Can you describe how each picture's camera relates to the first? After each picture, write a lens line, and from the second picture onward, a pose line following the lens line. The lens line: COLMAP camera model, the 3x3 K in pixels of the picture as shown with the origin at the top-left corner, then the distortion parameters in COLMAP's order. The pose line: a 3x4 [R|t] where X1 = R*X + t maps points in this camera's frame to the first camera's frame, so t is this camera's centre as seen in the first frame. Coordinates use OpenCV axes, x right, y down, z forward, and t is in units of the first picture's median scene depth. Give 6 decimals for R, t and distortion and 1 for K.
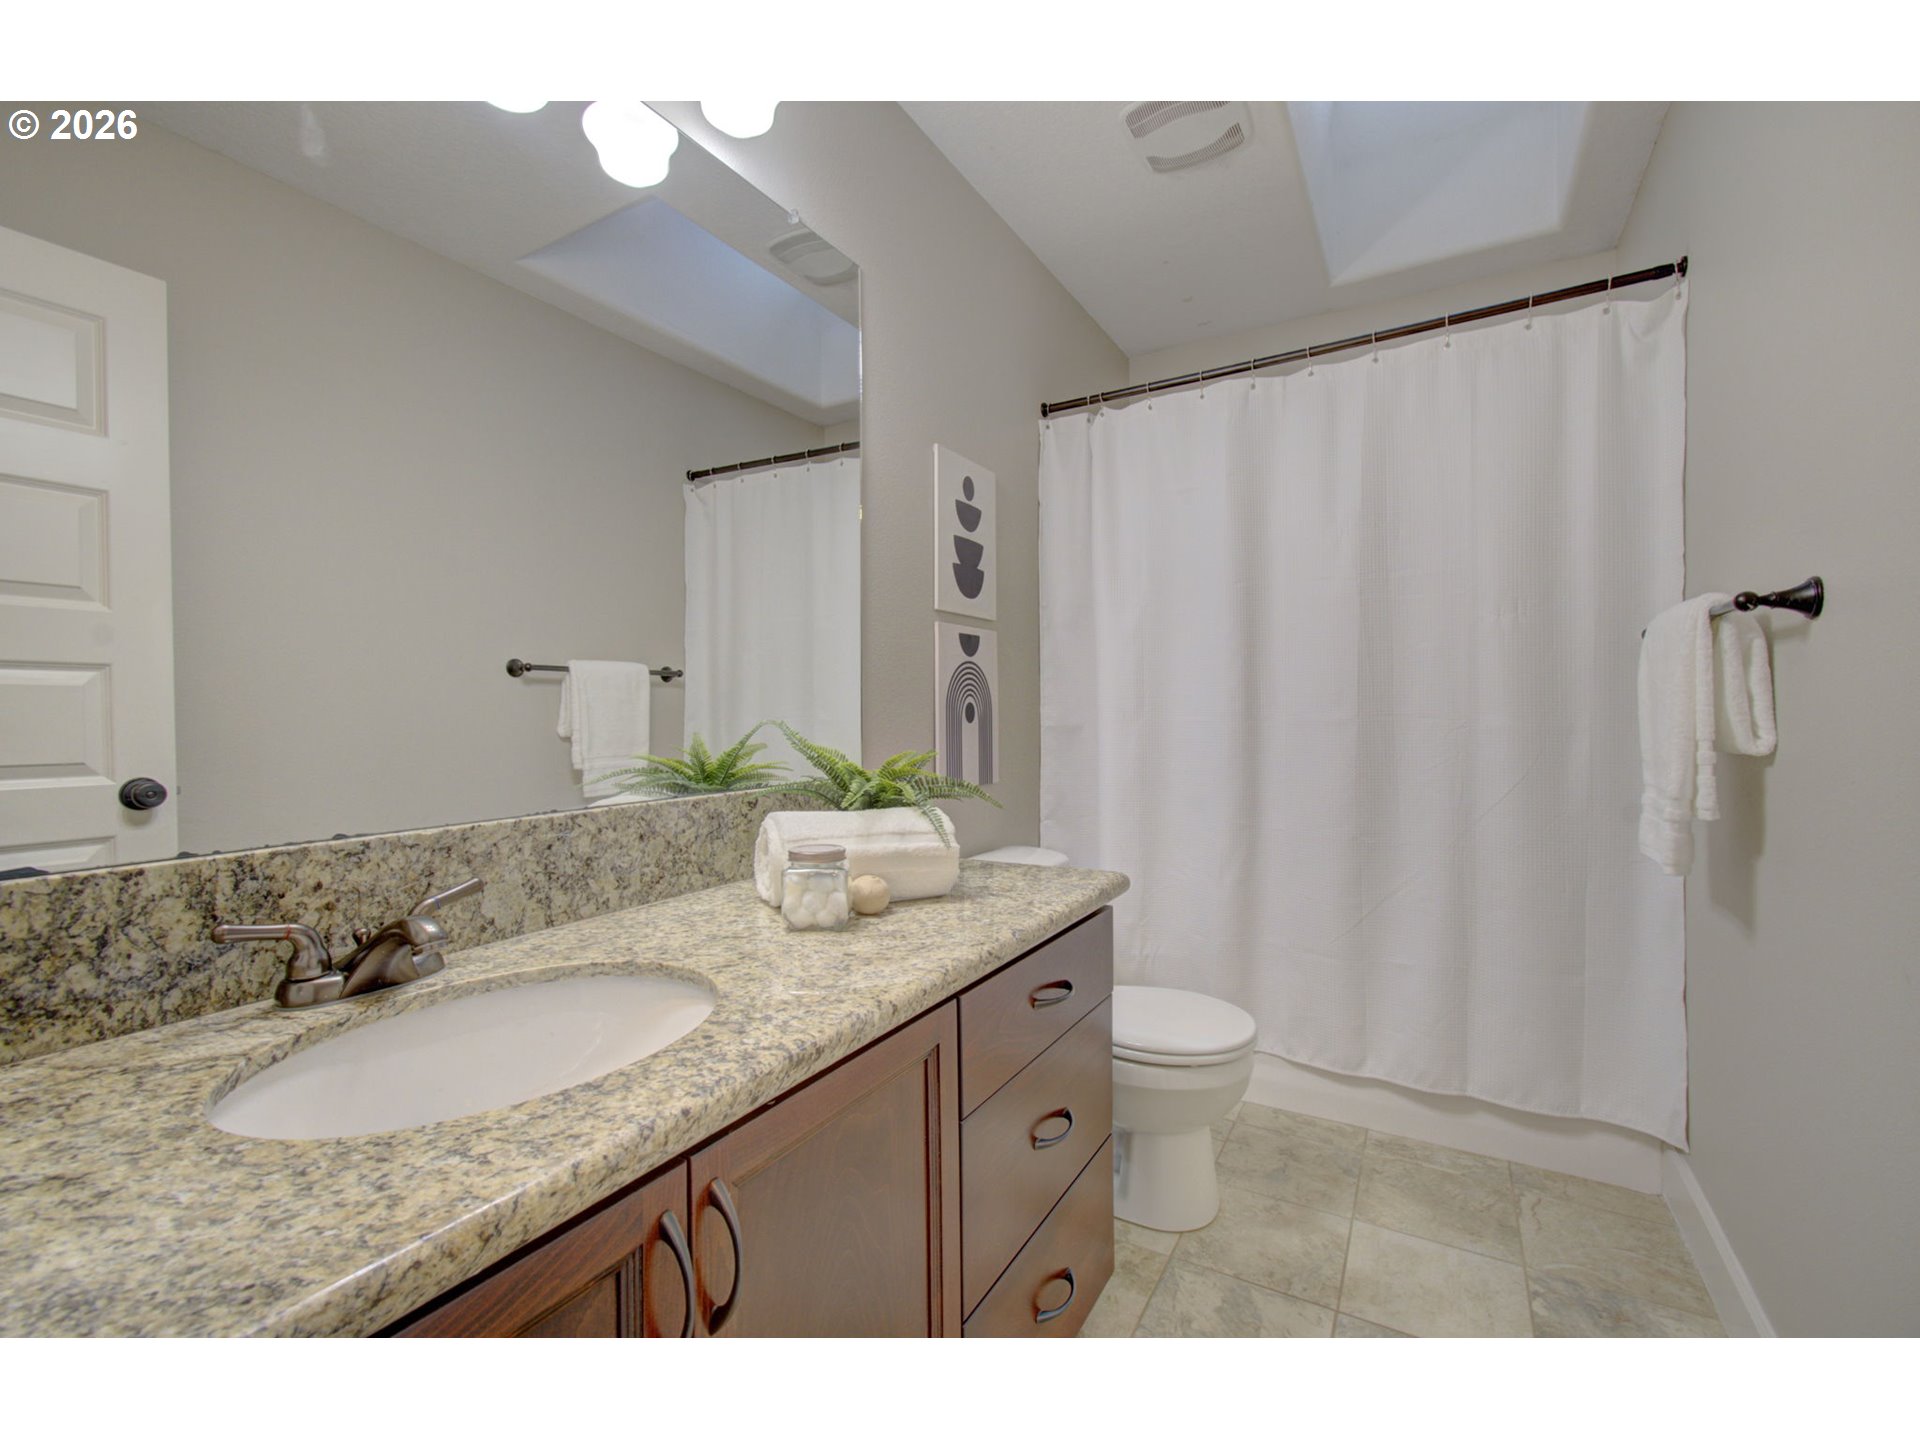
lens RADIAL K [[846.6, 0, 960.0], [0, 846.6, 720.0], [0, 0, 1]] dist [-0.012819, -0.000260]
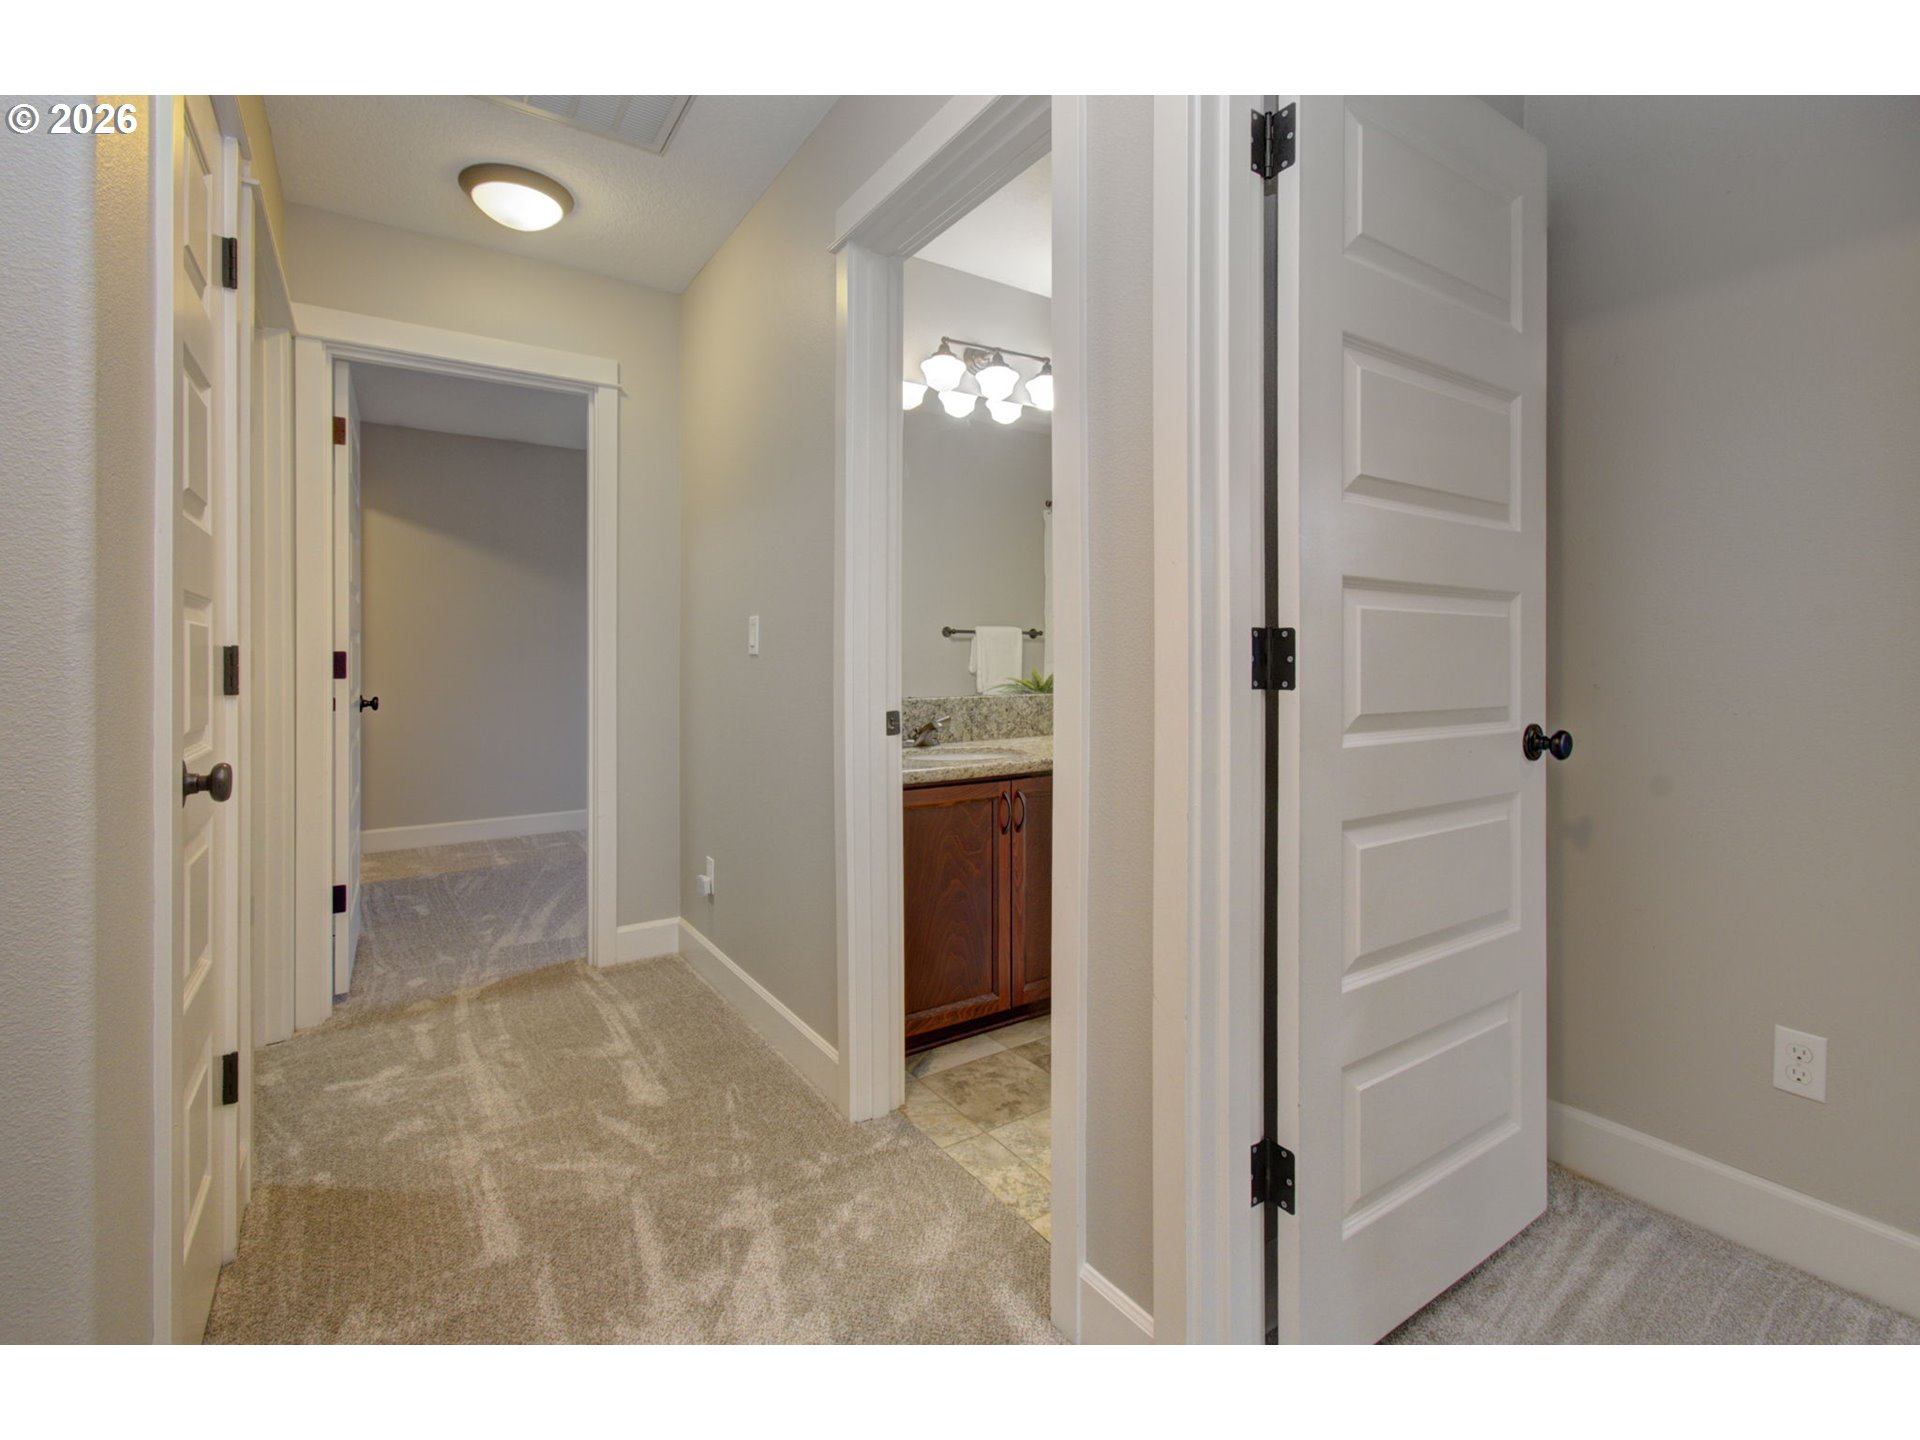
lens RADIAL K [[846.6, 0, 960.0], [0, 846.6, 720.0], [0, 0, 1]] dist [-0.012819, -0.000260]
pose [[0.902846, 0.032775, -0.428713, 0.512623], [-0.006893, 0.998066, 0.061785, 0.022387], [0.429909, -0.052827, 0.901326, -1.174015]]
